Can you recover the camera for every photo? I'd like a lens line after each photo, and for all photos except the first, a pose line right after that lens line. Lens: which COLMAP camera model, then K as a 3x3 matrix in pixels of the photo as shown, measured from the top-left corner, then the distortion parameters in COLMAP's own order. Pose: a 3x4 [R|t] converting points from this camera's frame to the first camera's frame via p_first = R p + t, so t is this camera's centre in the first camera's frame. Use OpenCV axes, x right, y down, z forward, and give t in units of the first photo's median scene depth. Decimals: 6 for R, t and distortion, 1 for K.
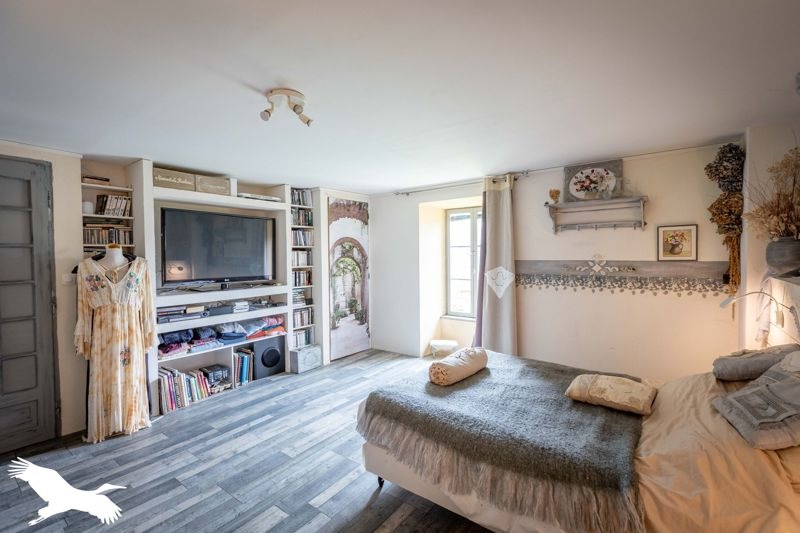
lens RADIAL K [[363.6, 0, 401.7], [0, 363.6, 265.1], [0, 0, 1]] dist [-0.001635, -0.000234]
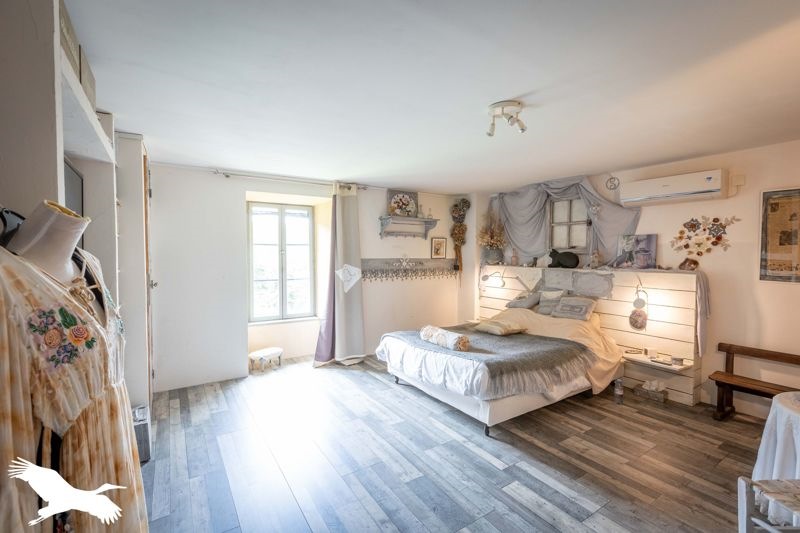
lens RADIAL K [[363.6, 0, 401.7], [0, 363.6, 265.1], [0, 0, 1]] dist [-0.001635, -0.000234]
pose [[0.328828, -0.017654, 0.944225, -0.850340], [0.021887, 0.999699, 0.011069, -0.002773], [-0.944136, 0.017026, 0.329116, 0.544400]]
